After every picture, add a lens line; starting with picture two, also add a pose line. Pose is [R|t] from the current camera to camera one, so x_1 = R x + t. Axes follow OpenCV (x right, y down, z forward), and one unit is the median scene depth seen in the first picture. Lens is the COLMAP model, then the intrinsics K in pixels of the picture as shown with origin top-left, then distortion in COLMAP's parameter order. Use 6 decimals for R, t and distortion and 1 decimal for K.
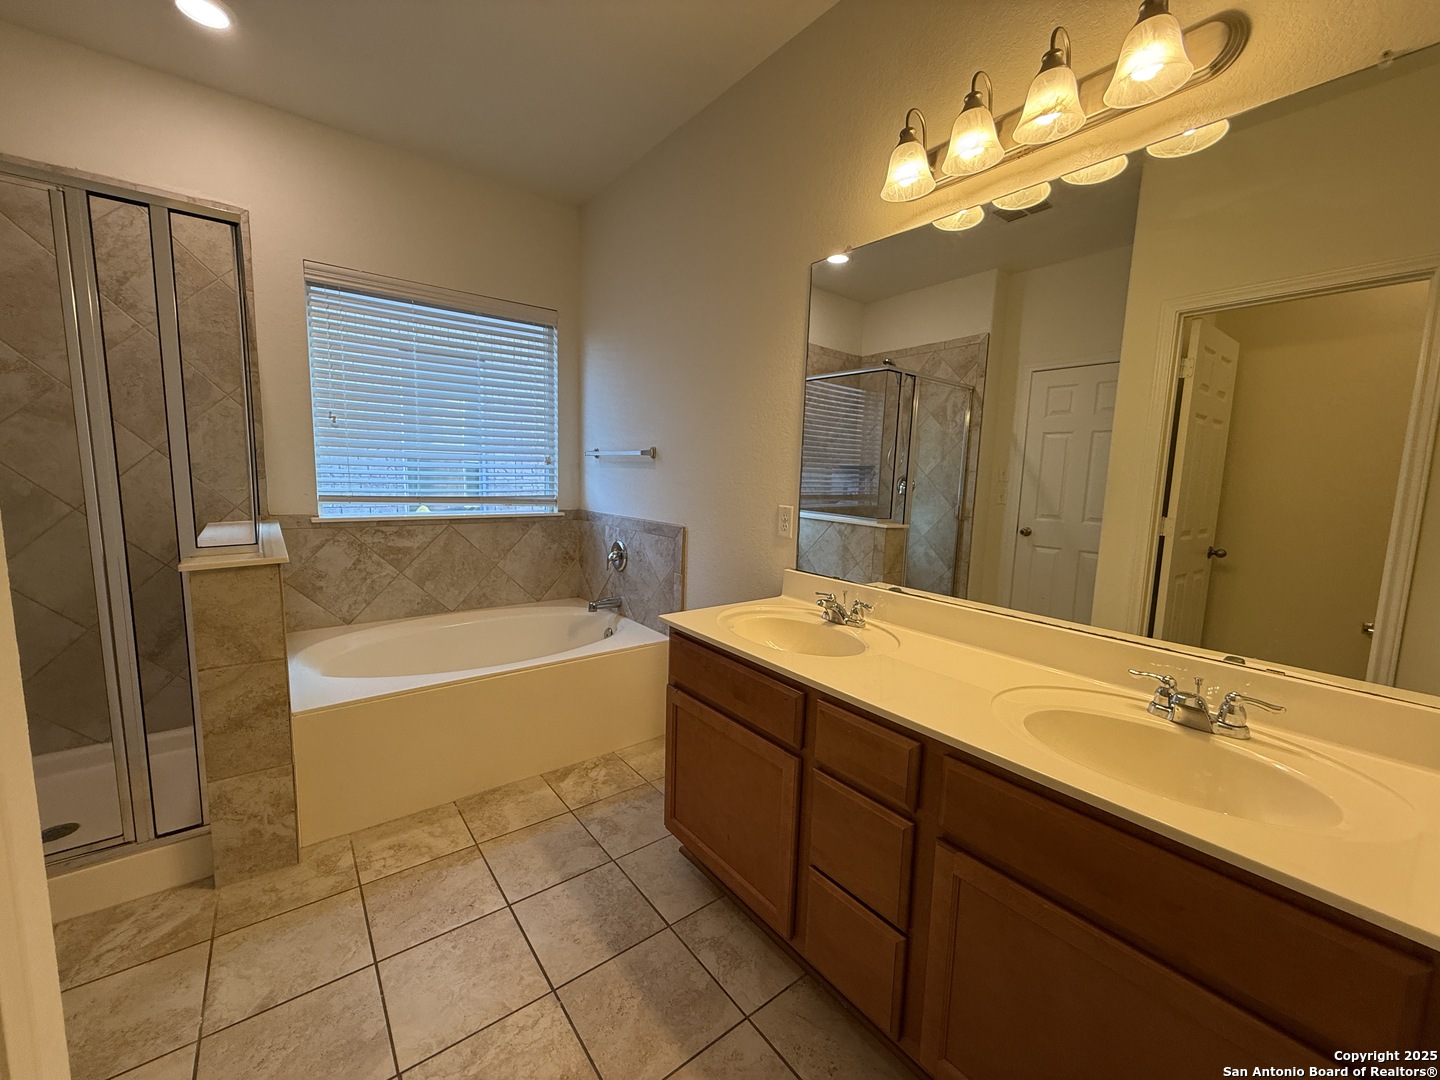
lens RADIAL K [[571.8, 0, 716.2], [0, 571.8, 540.5], [0, 0, 1]] dist [0.000315, -0.000085]
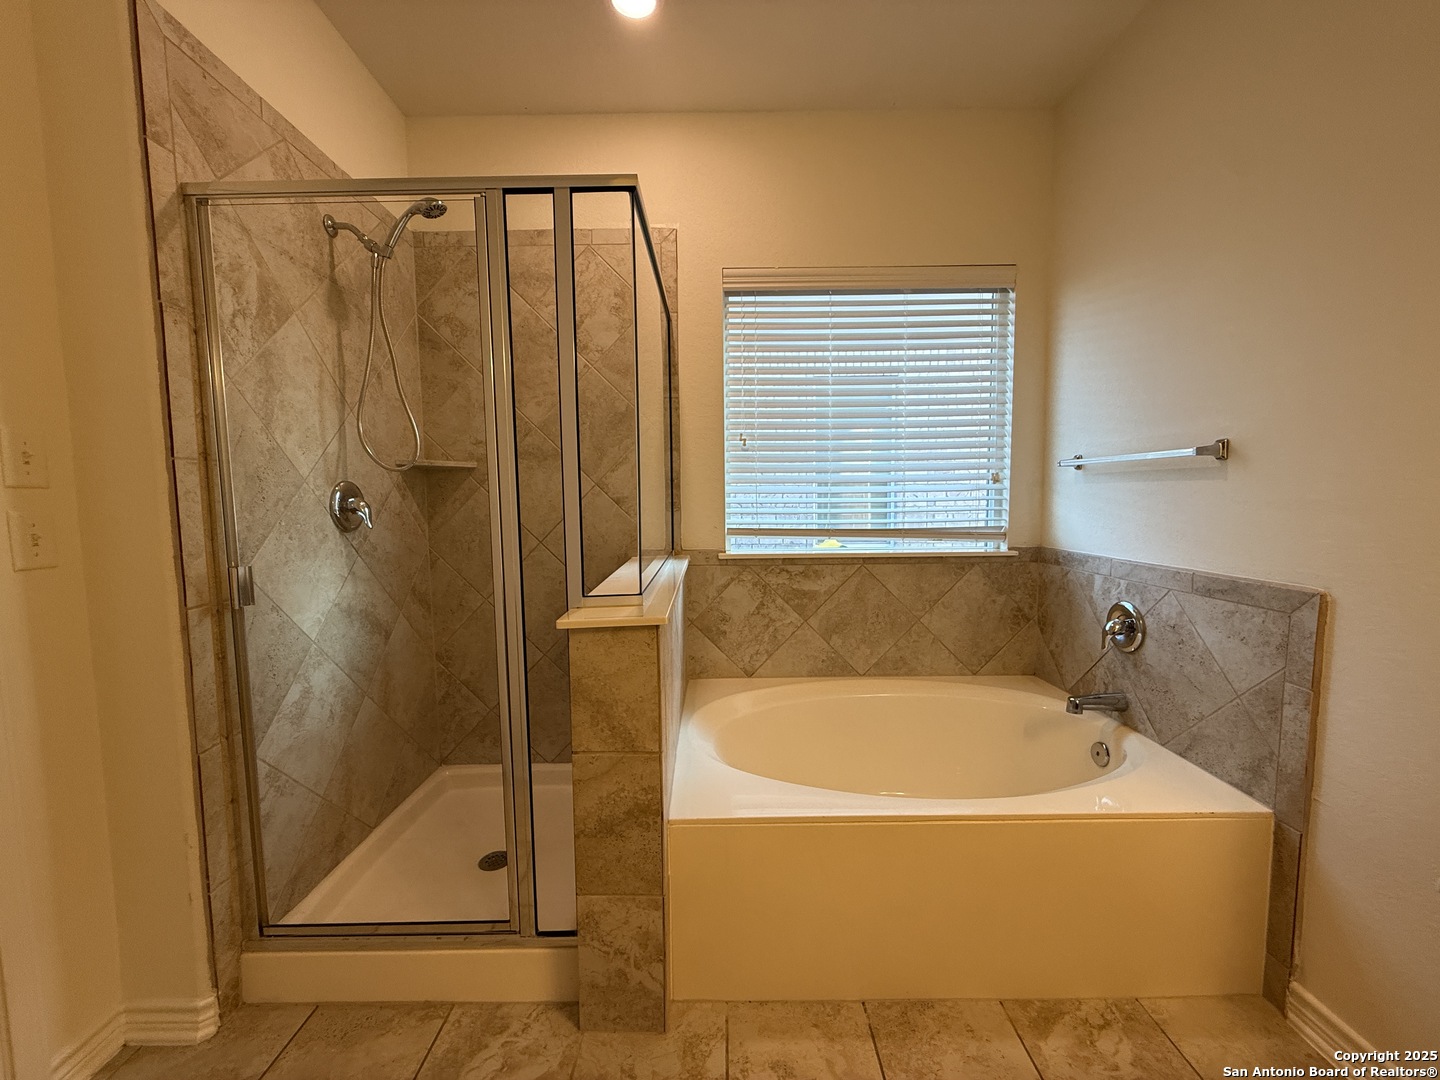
lens RADIAL K [[571.8, 0, 716.2], [0, 571.8, 540.5], [0, 0, 1]] dist [0.000315, -0.000085]
pose [[0.785756, 0.012887, -0.618403, -0.151731], [-0.042135, 0.998576, -0.032729, -0.029081], [0.617100, 0.051774, 0.785180, 0.281262]]
